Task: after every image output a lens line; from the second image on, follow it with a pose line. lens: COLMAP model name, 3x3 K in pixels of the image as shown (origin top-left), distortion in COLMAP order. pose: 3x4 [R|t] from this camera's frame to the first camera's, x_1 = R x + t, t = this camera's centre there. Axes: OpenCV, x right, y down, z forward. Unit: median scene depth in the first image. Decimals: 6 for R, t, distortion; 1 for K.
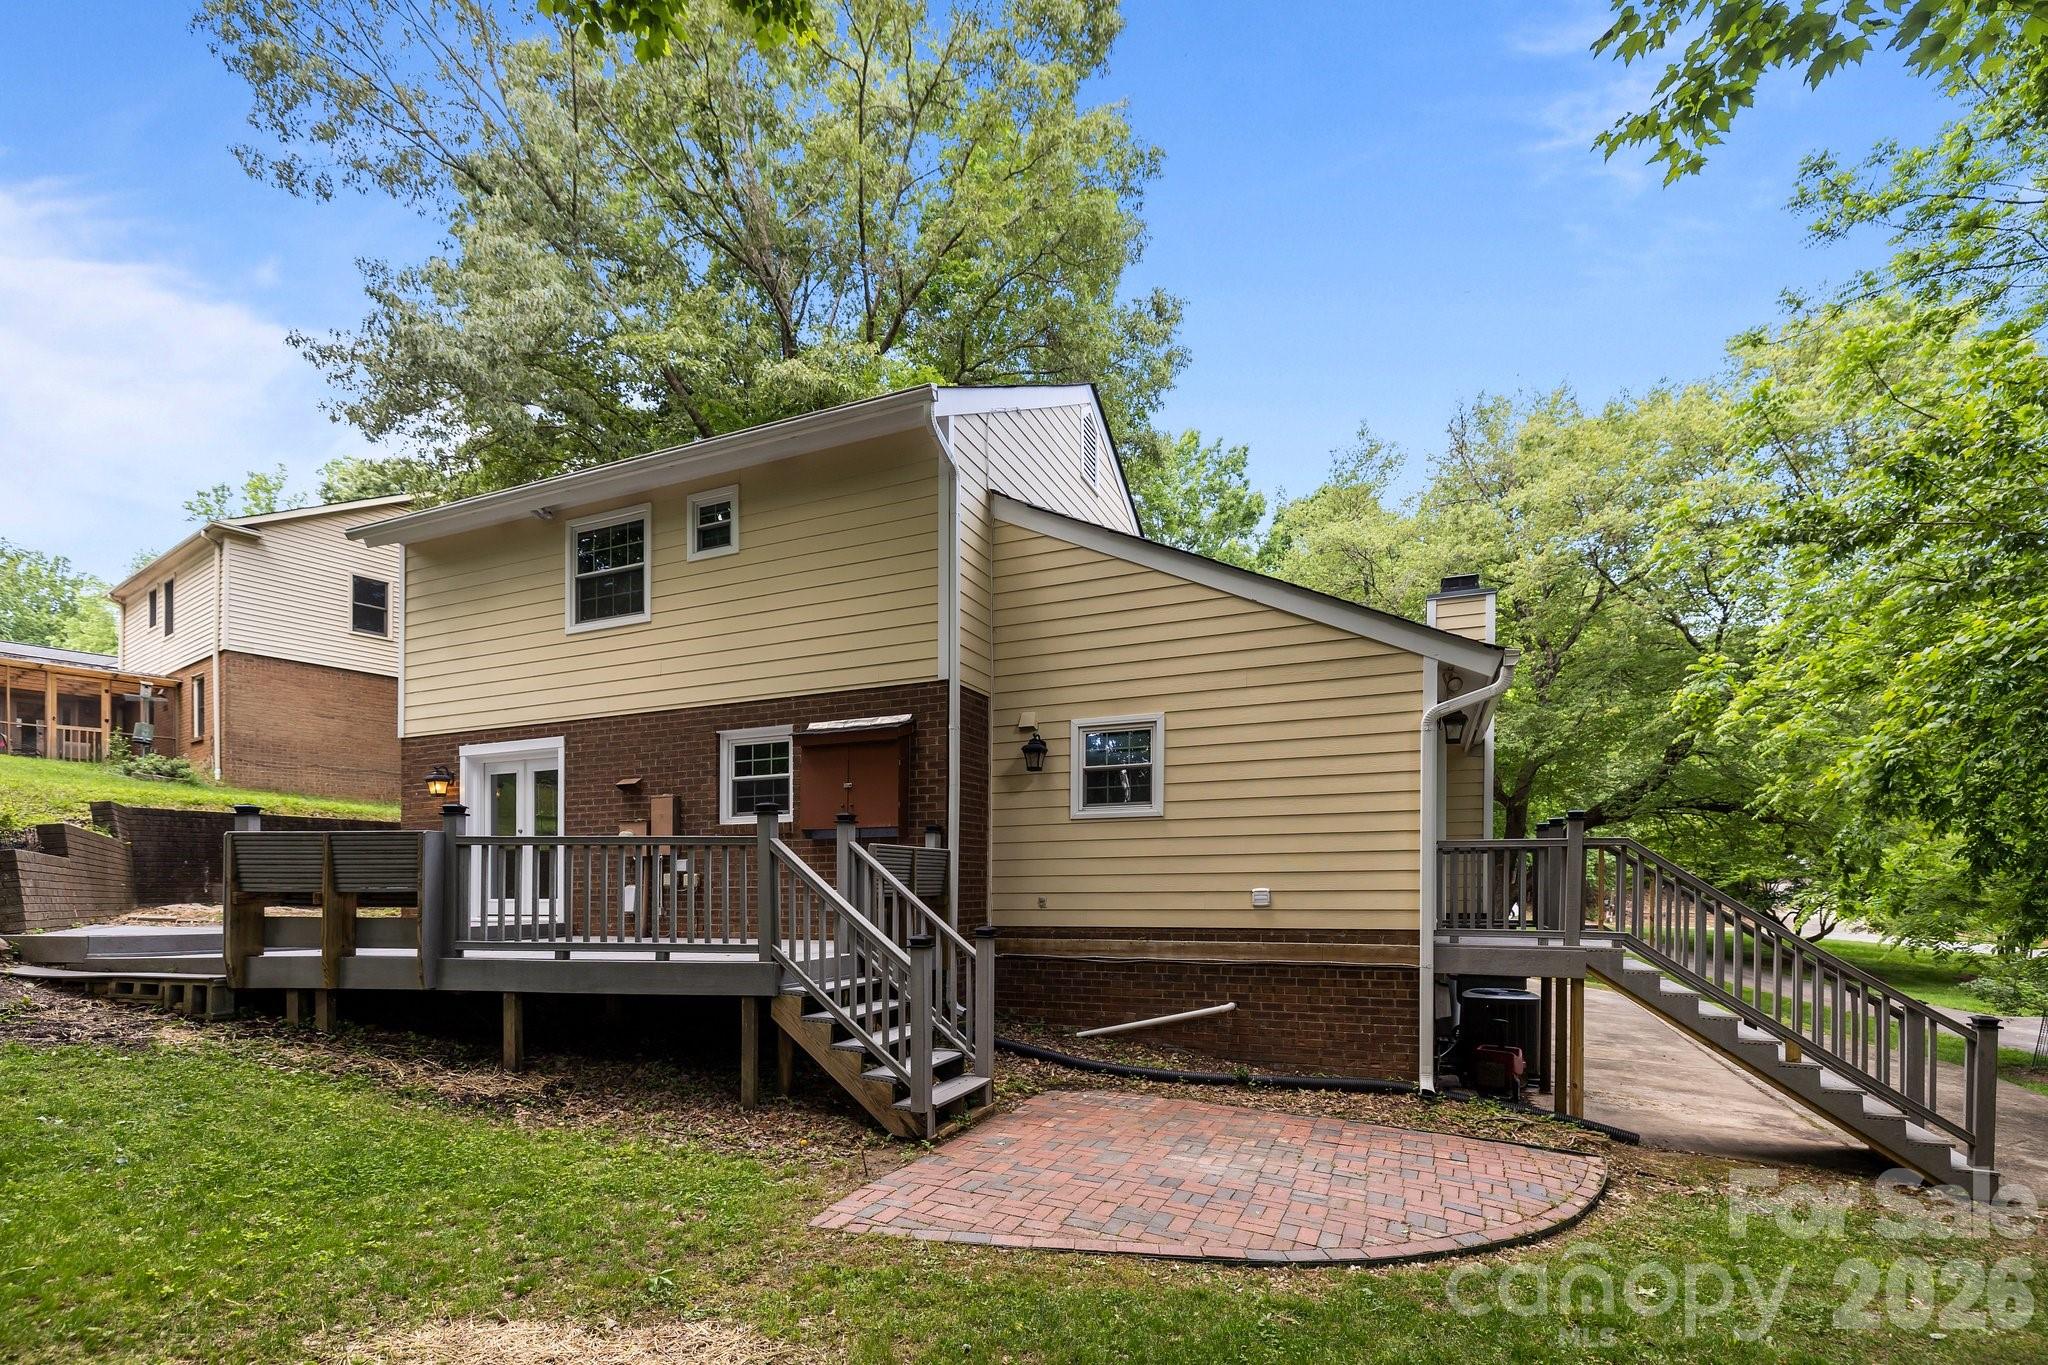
lens RADIAL K [[893.9, 0, 1021.8], [0, 893.9, 896.9], [0, 0, 1]] dist [0.000753, 0.000622]
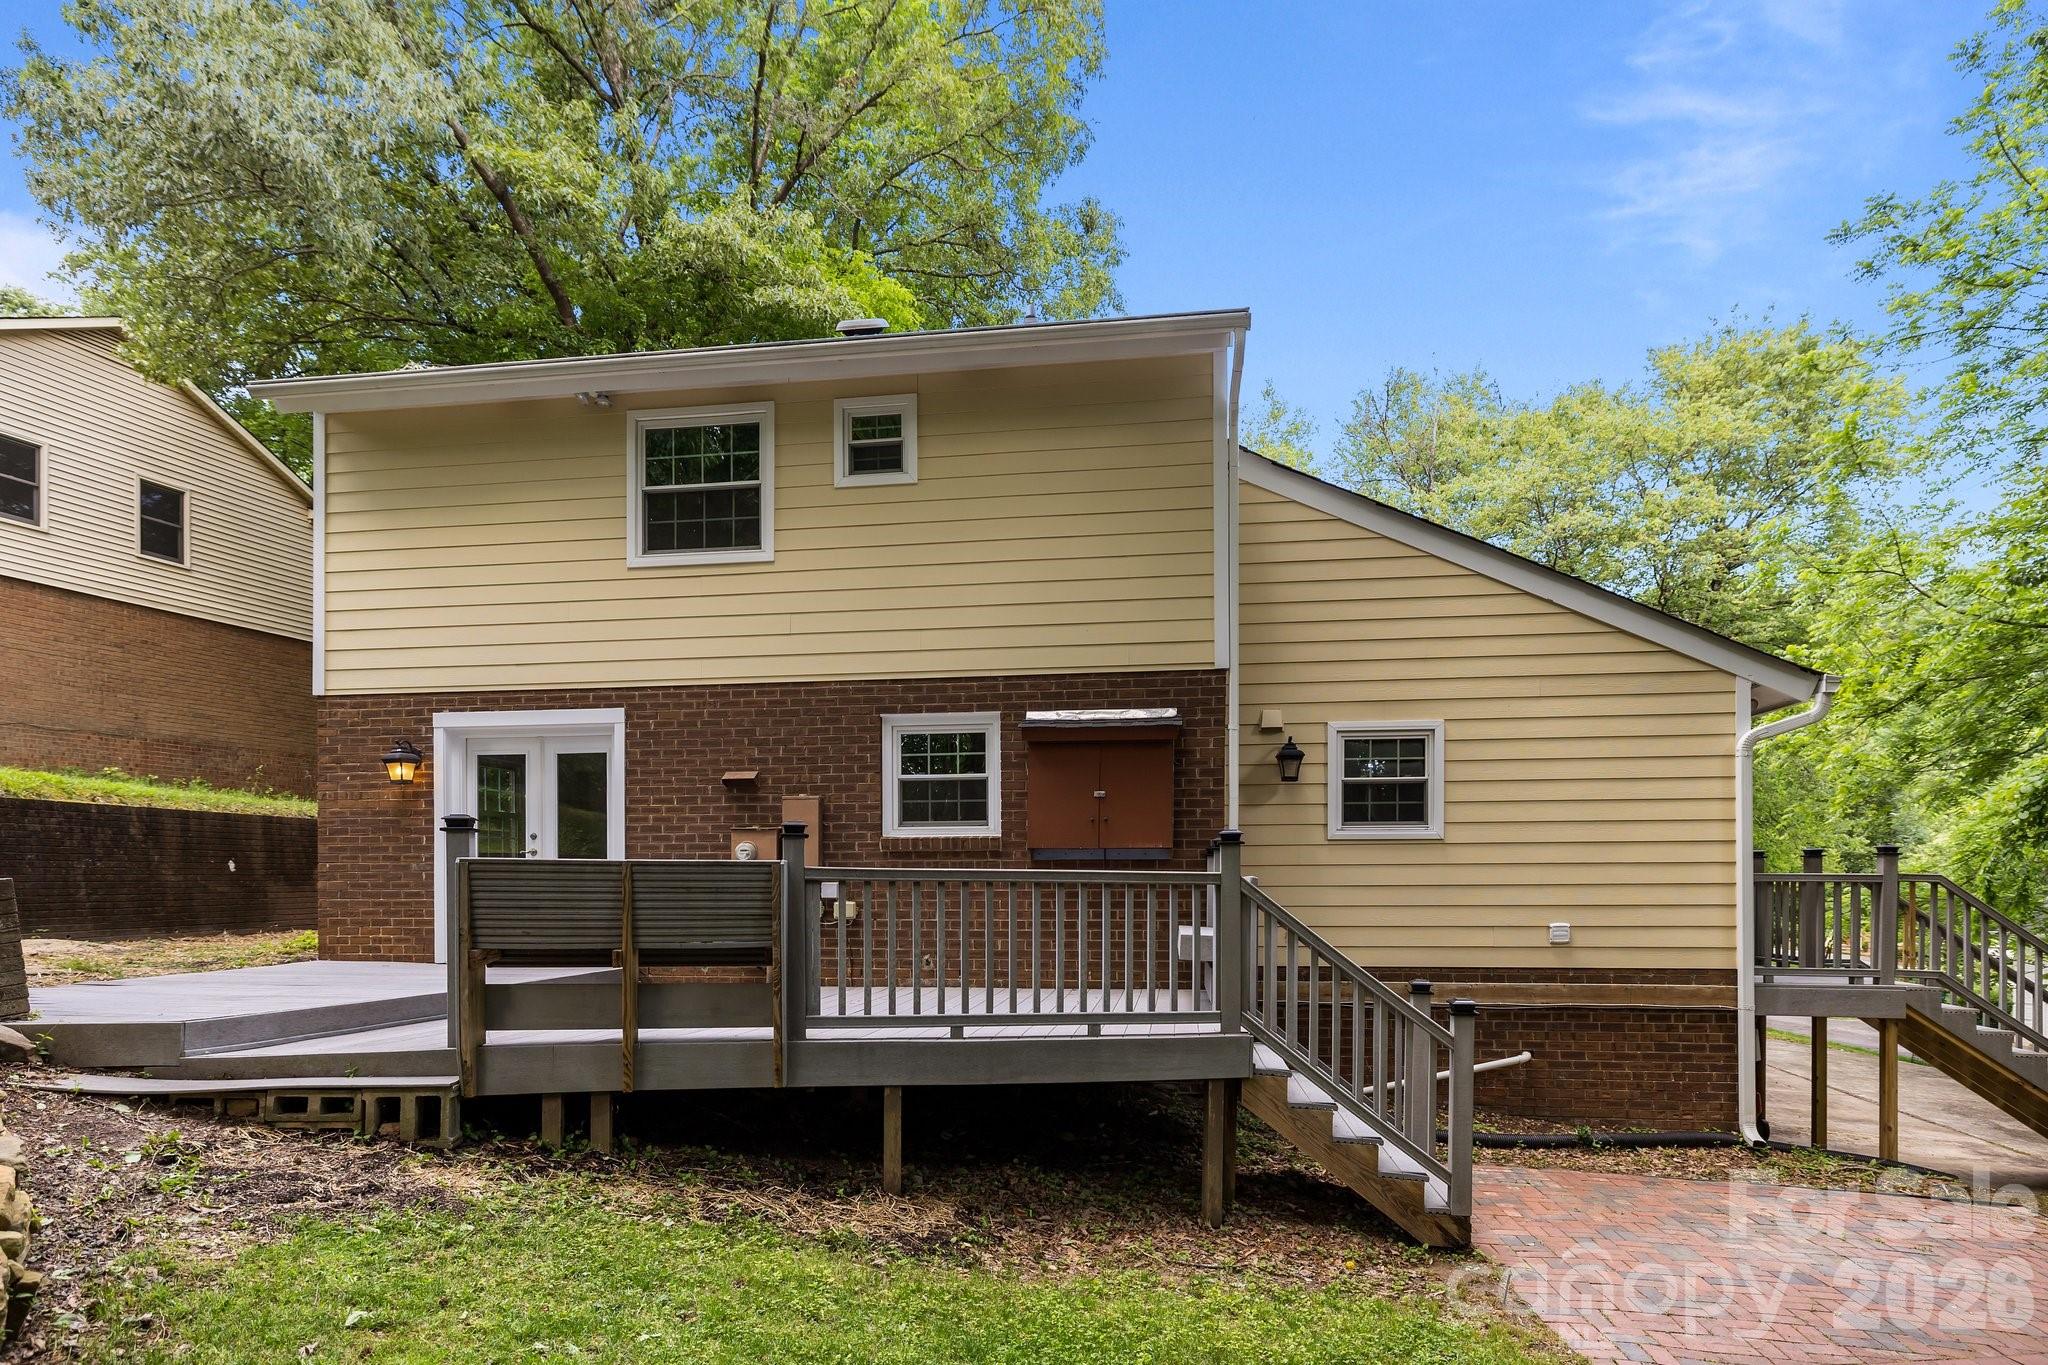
lens RADIAL K [[1056.3, 0, 1032.6], [0, 1056.3, 901.4], [0, 0, 1]] dist [-0.000888, -0.000941]
pose [[0.967773, 0.001376, 0.251821, -0.482473], [-0.002376, 0.999990, 0.003668, -0.032340], [-0.251814, -0.004148, 0.967767, 0.105079]]
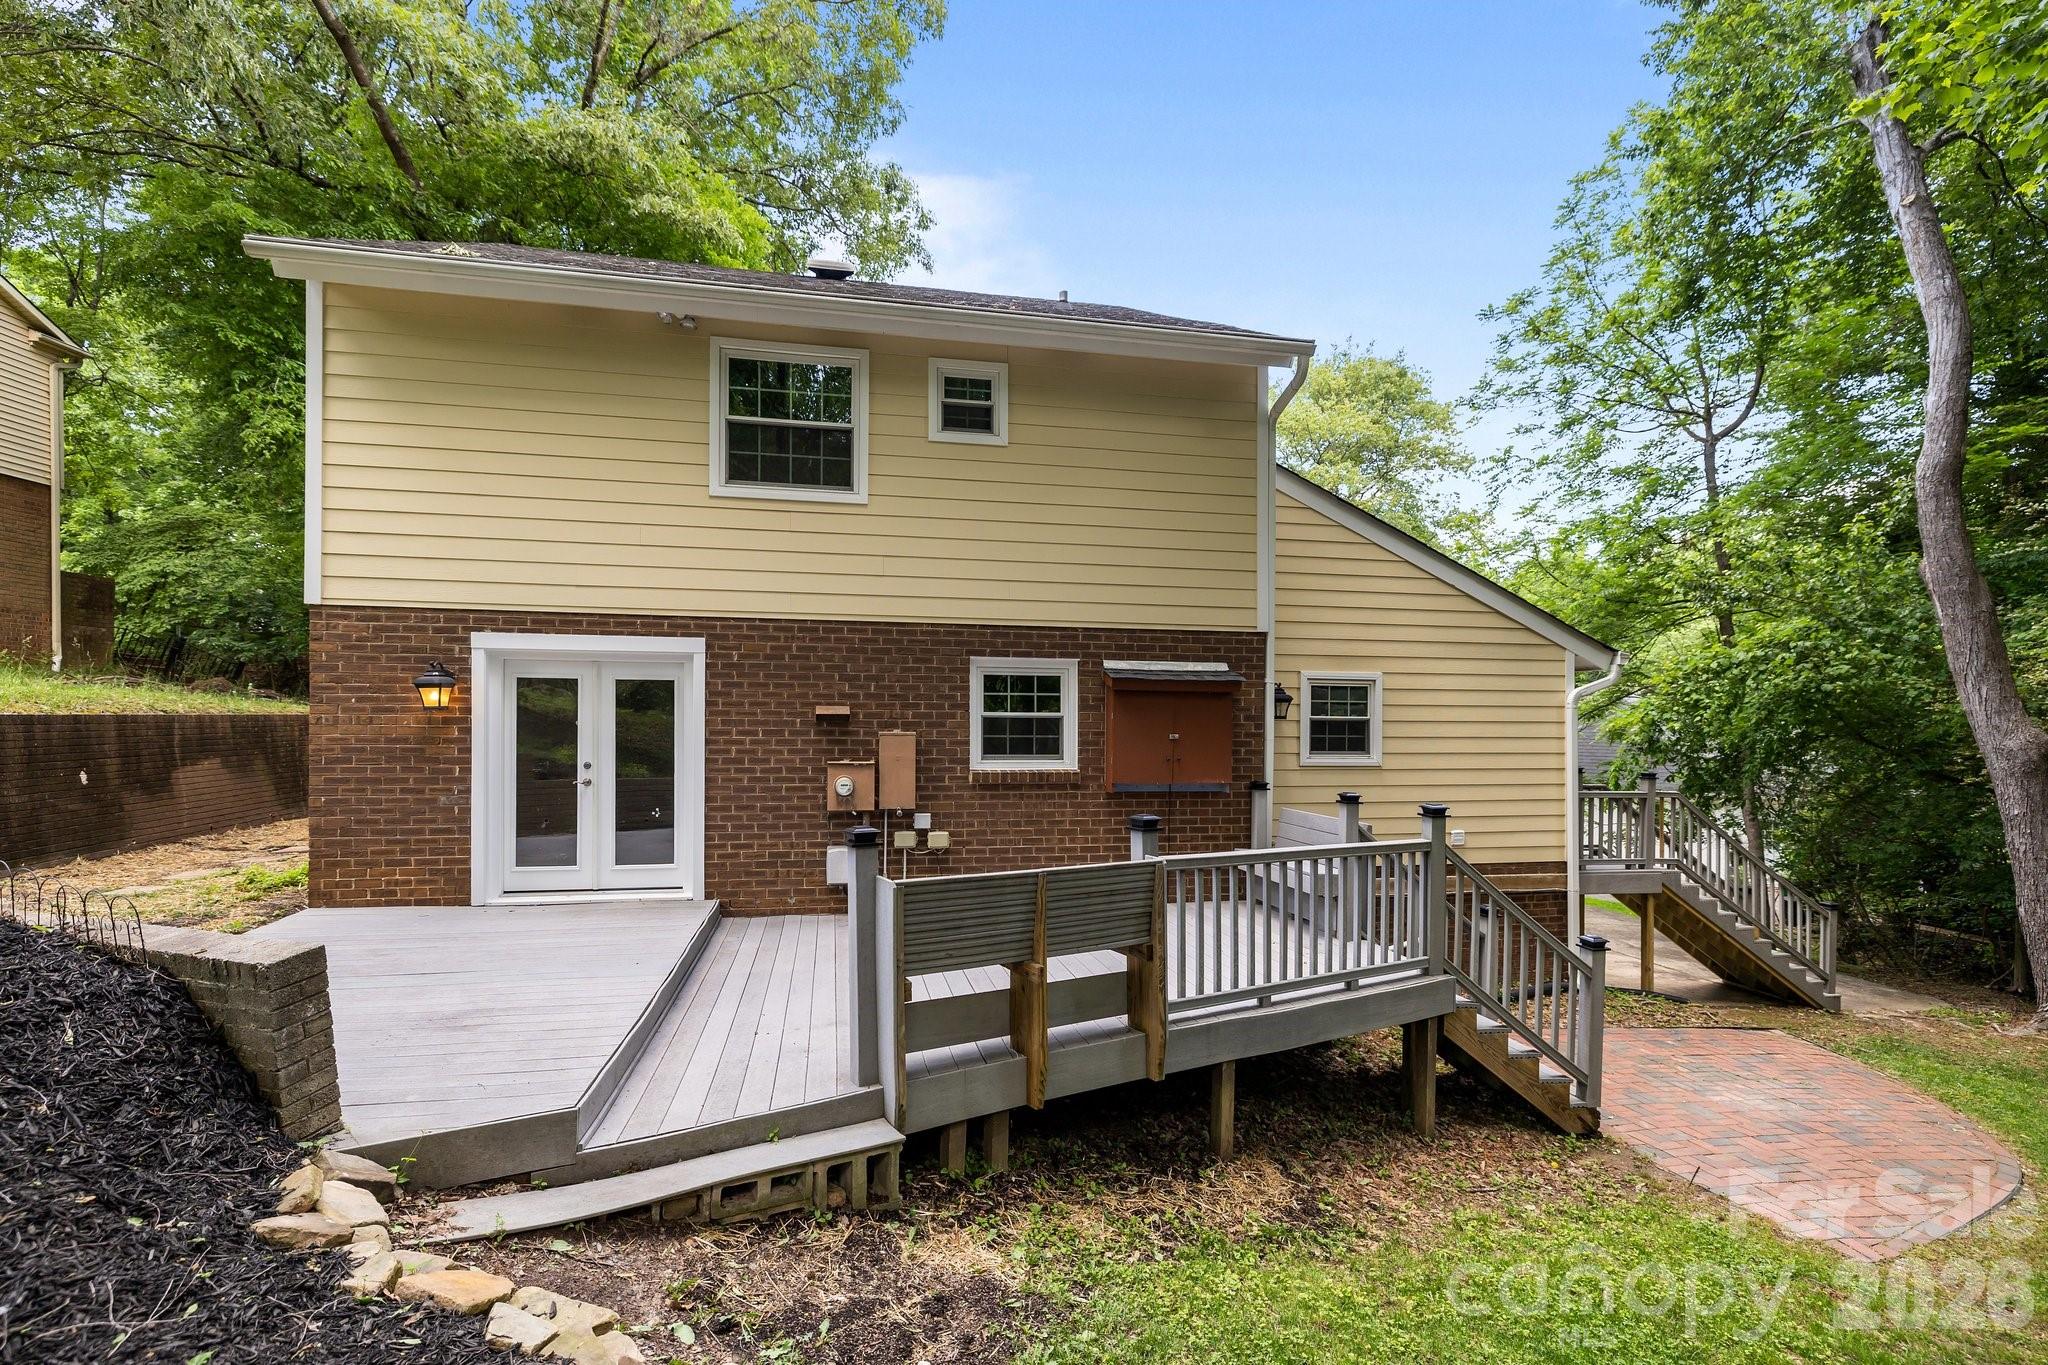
lens RADIAL K [[870.3, 0, 1013.4], [0, 870.3, 738.1], [0, 0, 1]] dist [0.001249, 0.000096]
pose [[0.838255, 0.006018, 0.545245, -0.809623], [-0.007450, 0.999972, 0.000417, -0.121161], [-0.545228, -0.004412, 0.838276, 0.337970]]
